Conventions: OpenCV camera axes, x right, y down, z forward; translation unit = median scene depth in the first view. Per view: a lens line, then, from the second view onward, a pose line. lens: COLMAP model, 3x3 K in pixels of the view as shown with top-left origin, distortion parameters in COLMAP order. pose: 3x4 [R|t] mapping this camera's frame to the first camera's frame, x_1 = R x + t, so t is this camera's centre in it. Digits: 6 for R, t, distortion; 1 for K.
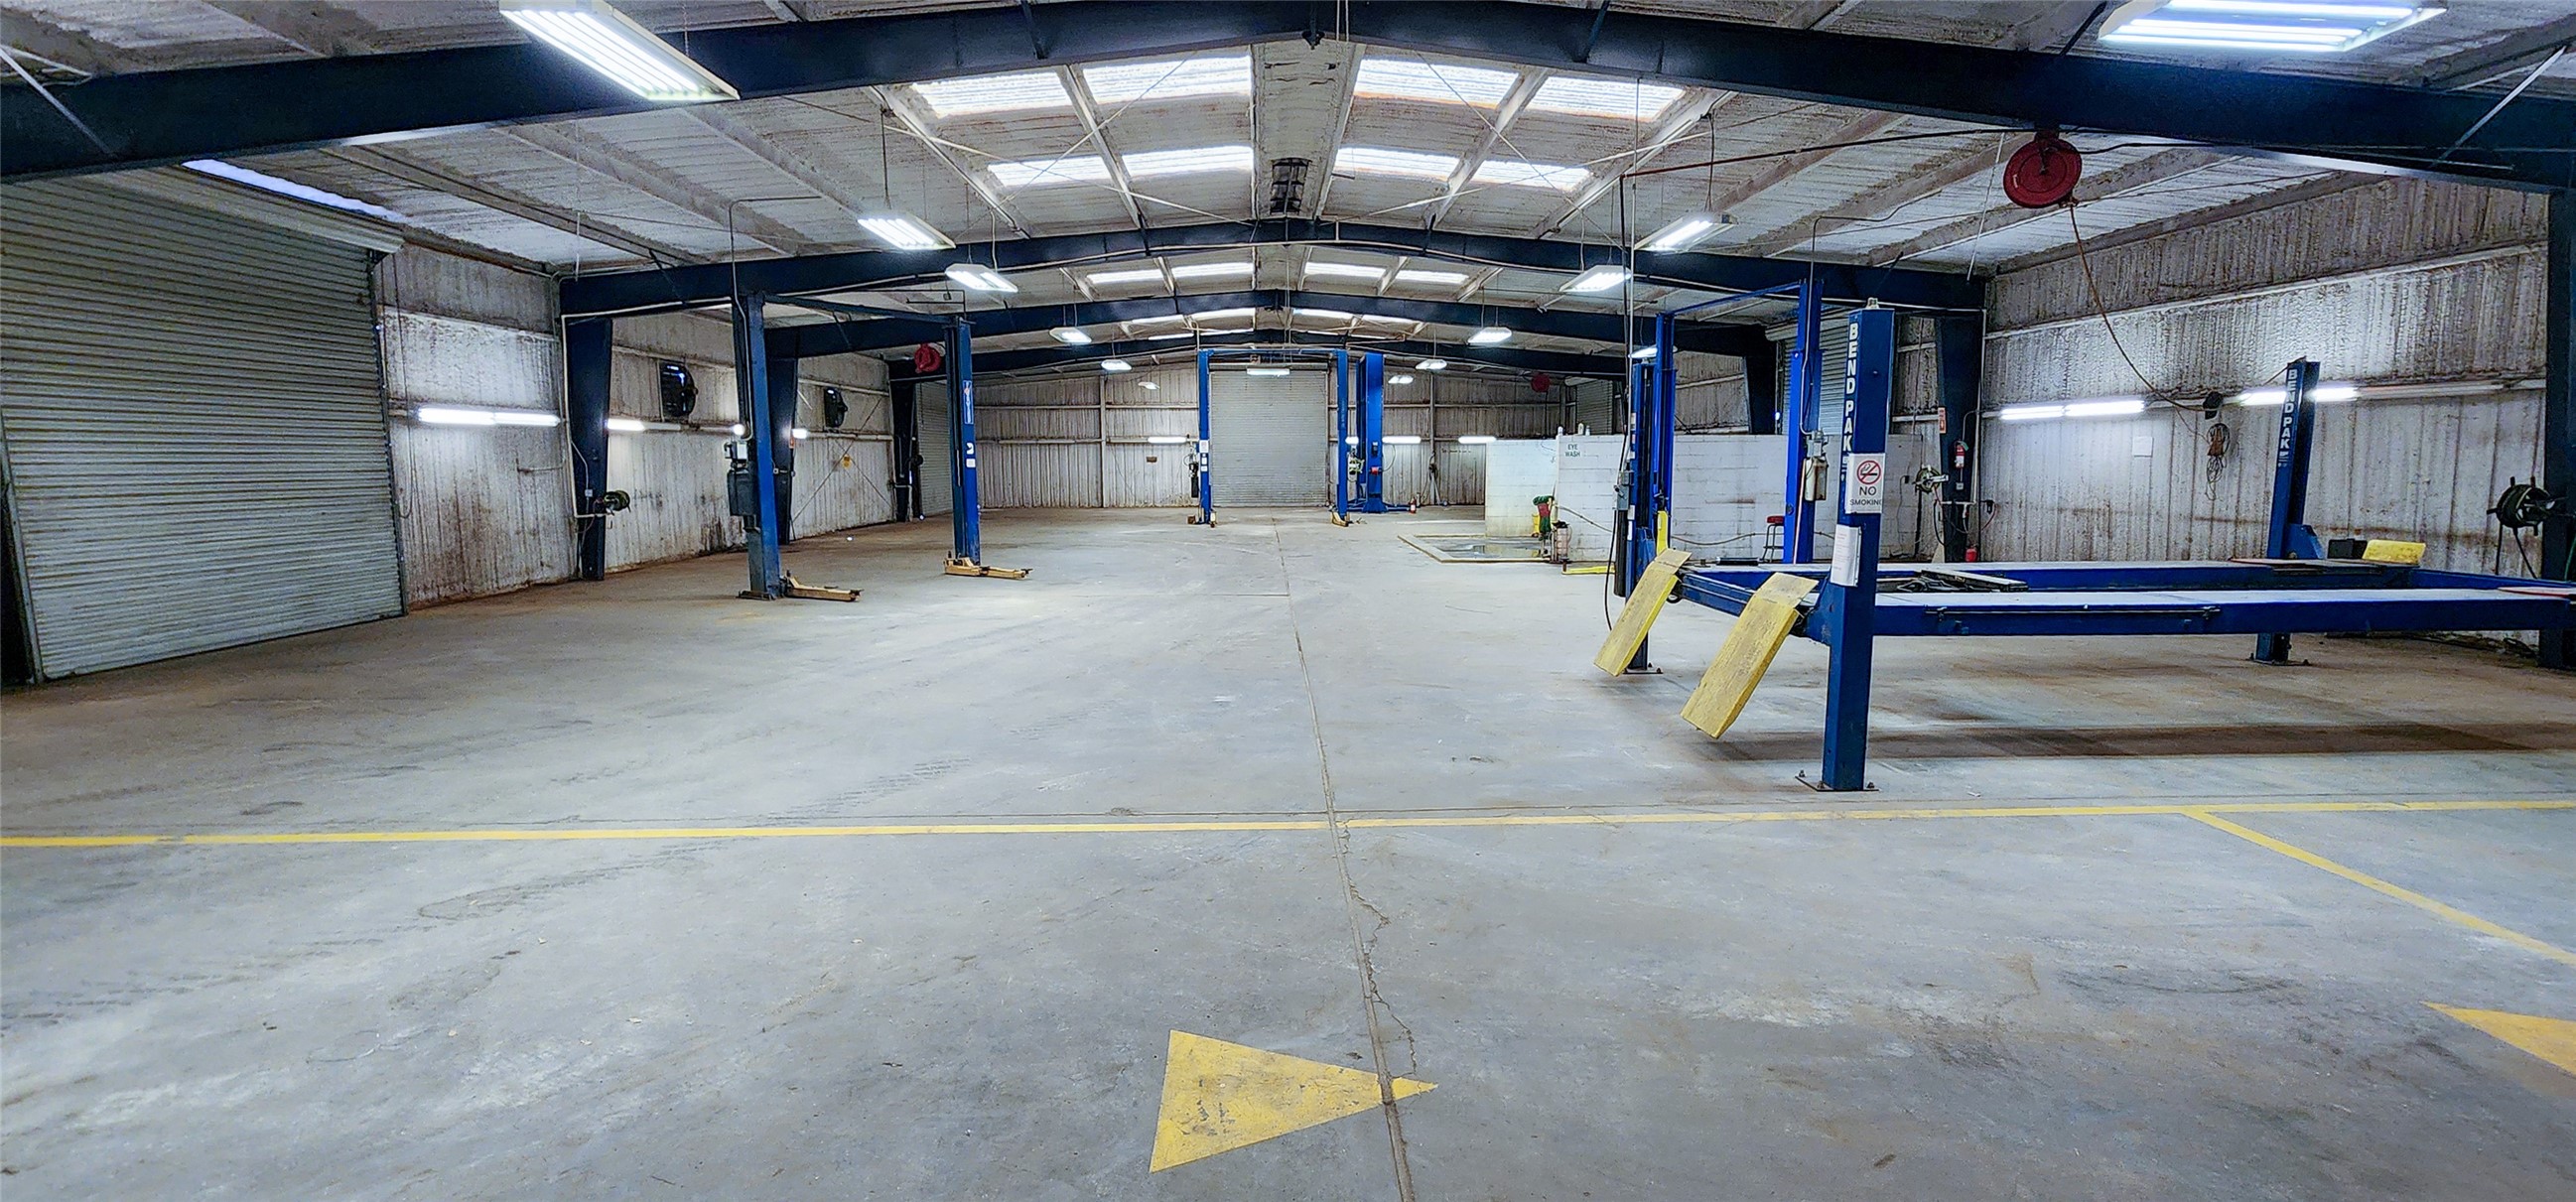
lens RADIAL K [[1146.7, 0, 1308.5], [0, 1146.7, 600.5], [0, 0, 1]] dist [-0.002314, 0.000284]
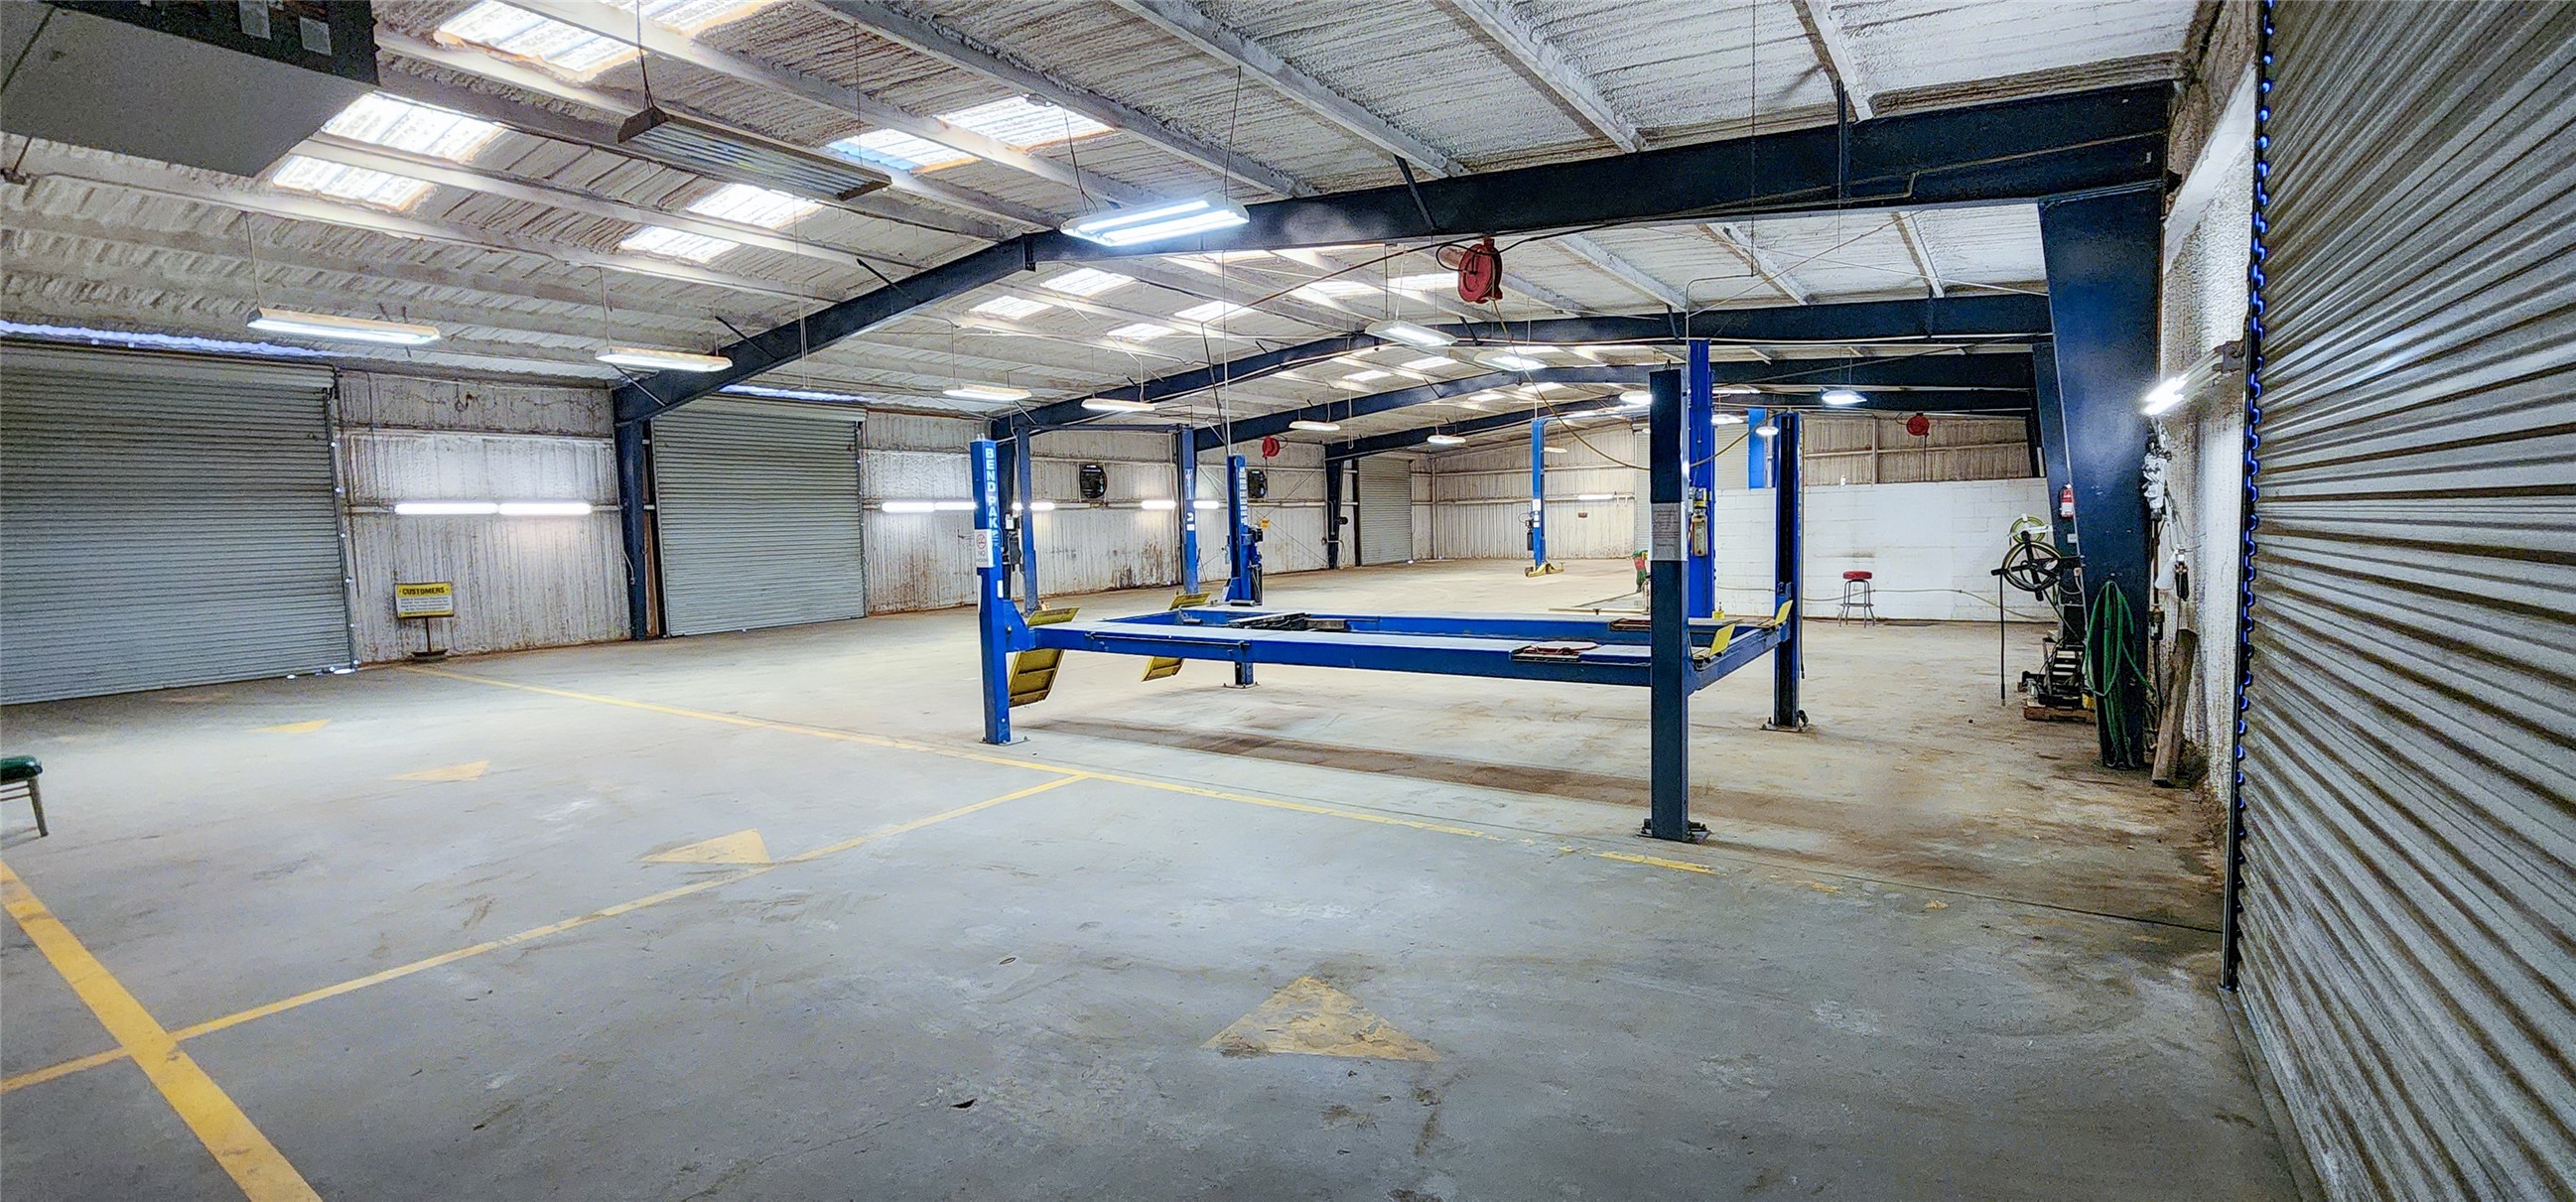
lens RADIAL K [[1093.7, 0, 1304.7], [0, 1093.7, 592.8], [0, 0, 1]] dist [-0.001777, 0.000652]
pose [[0.801875, 0.021384, -0.597109, 0.679169], [-0.050317, 0.998226, -0.031823, -0.005437], [0.595369, 0.055563, 0.801529, 0.020306]]
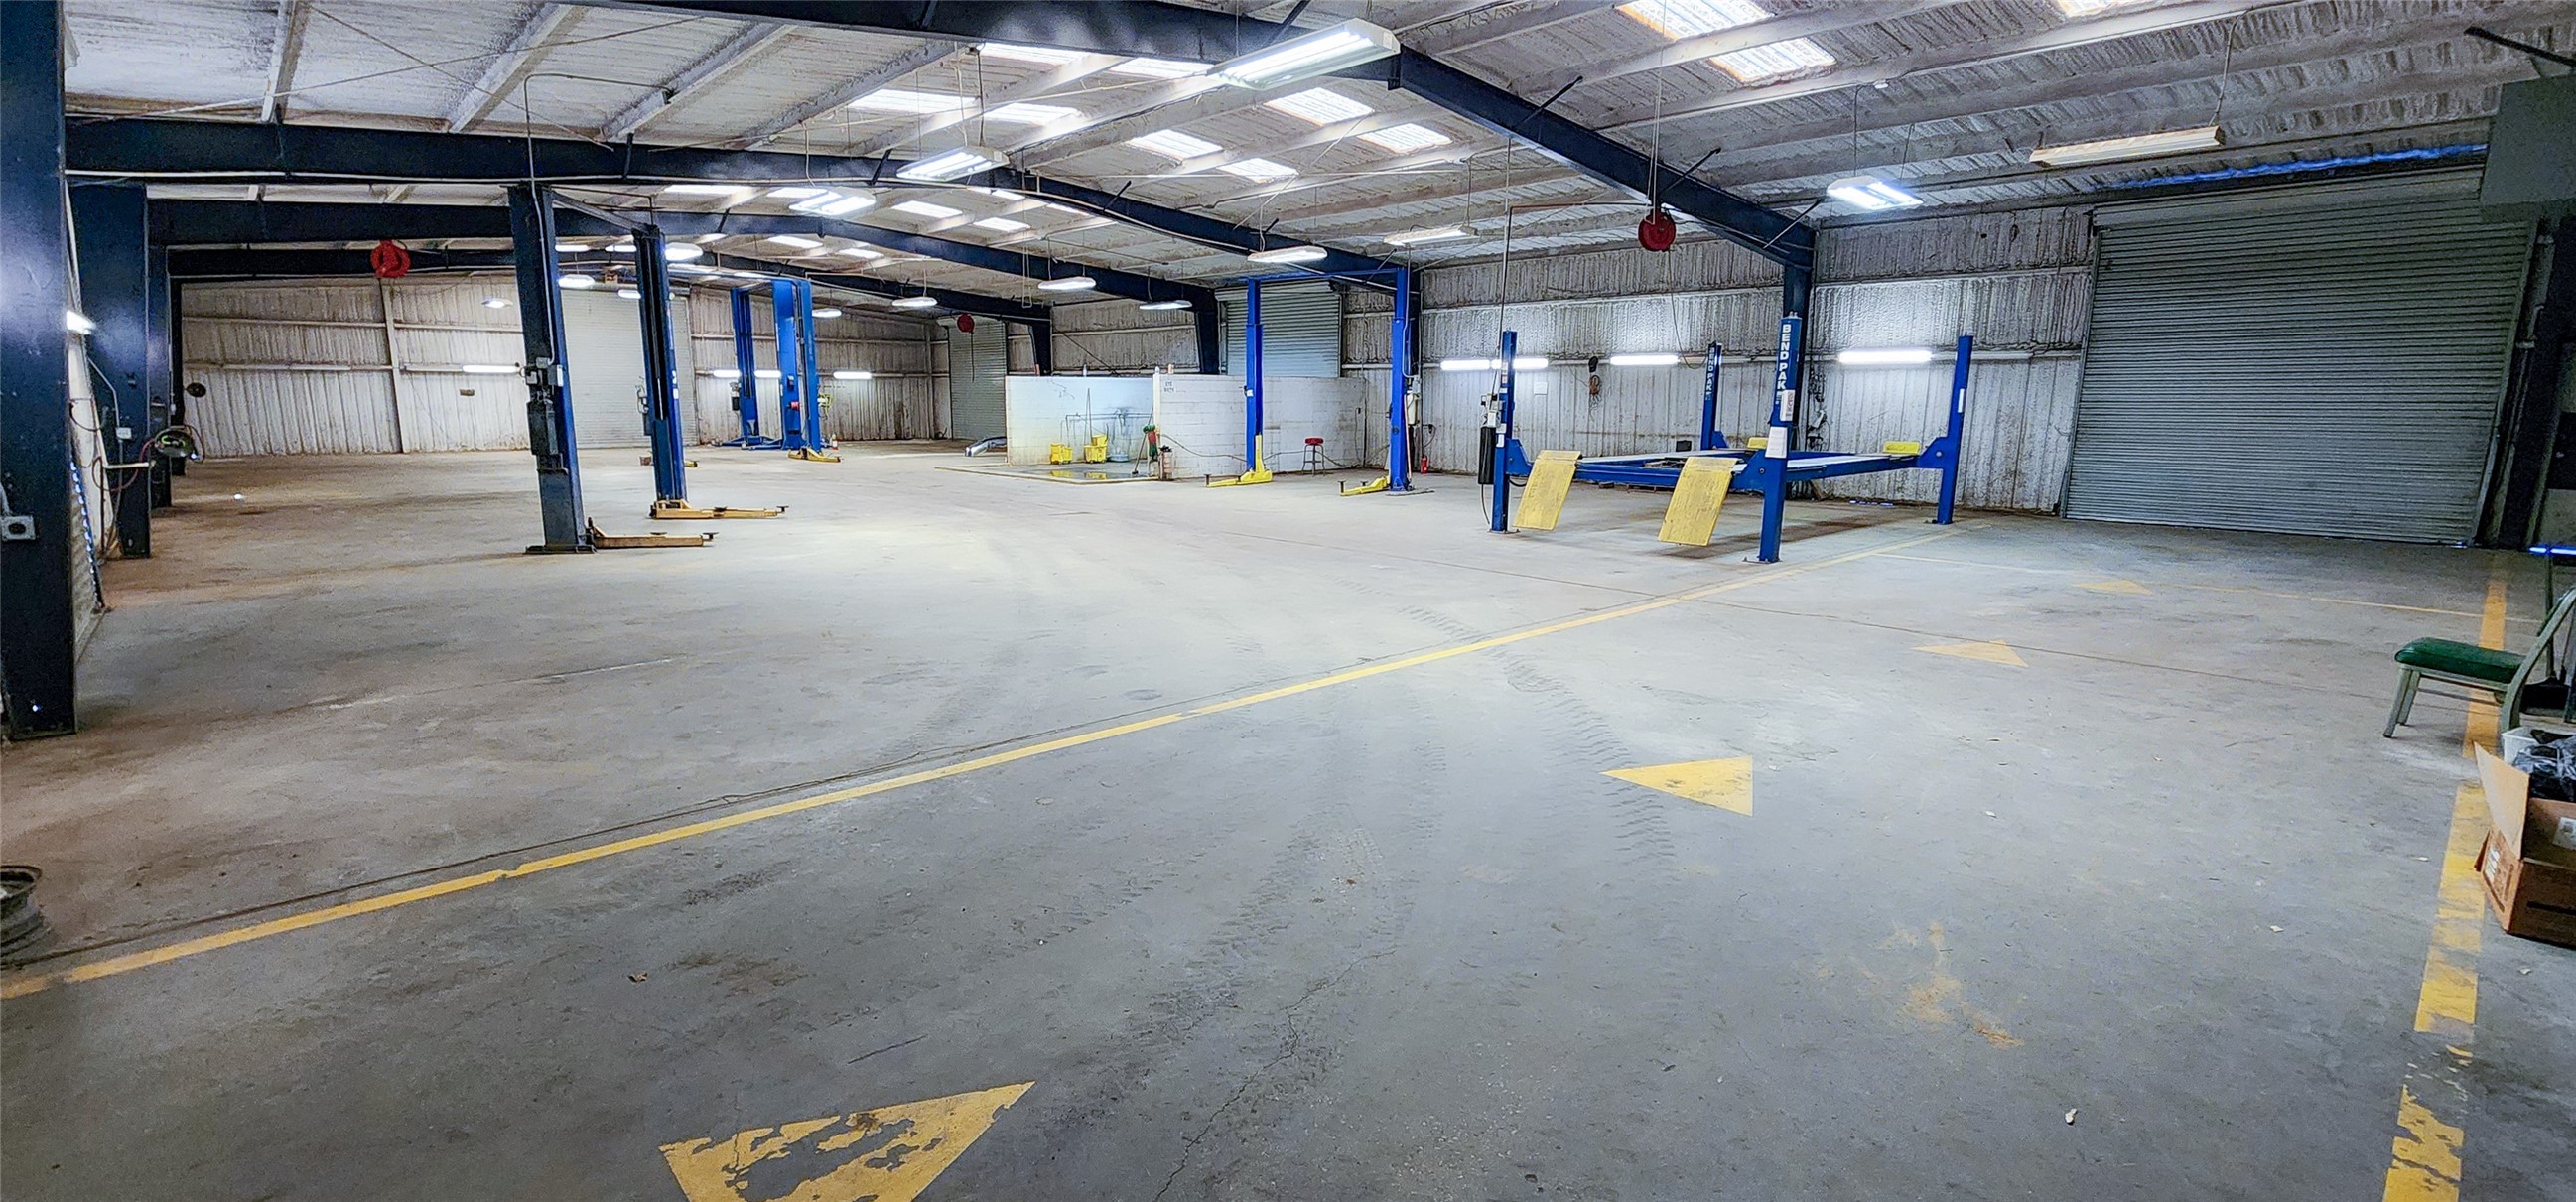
lens RADIAL K [[1093.7, 0, 1273.8], [0, 1093.7, 609.4], [0, 0, 1]] dist [-0.001777, 0.000652]
pose [[0.767613, -0.116841, 0.630174, -0.507984], [0.073144, 0.992789, 0.094977, 0.001530], [-0.636726, -0.026812, 0.770623, 0.032664]]
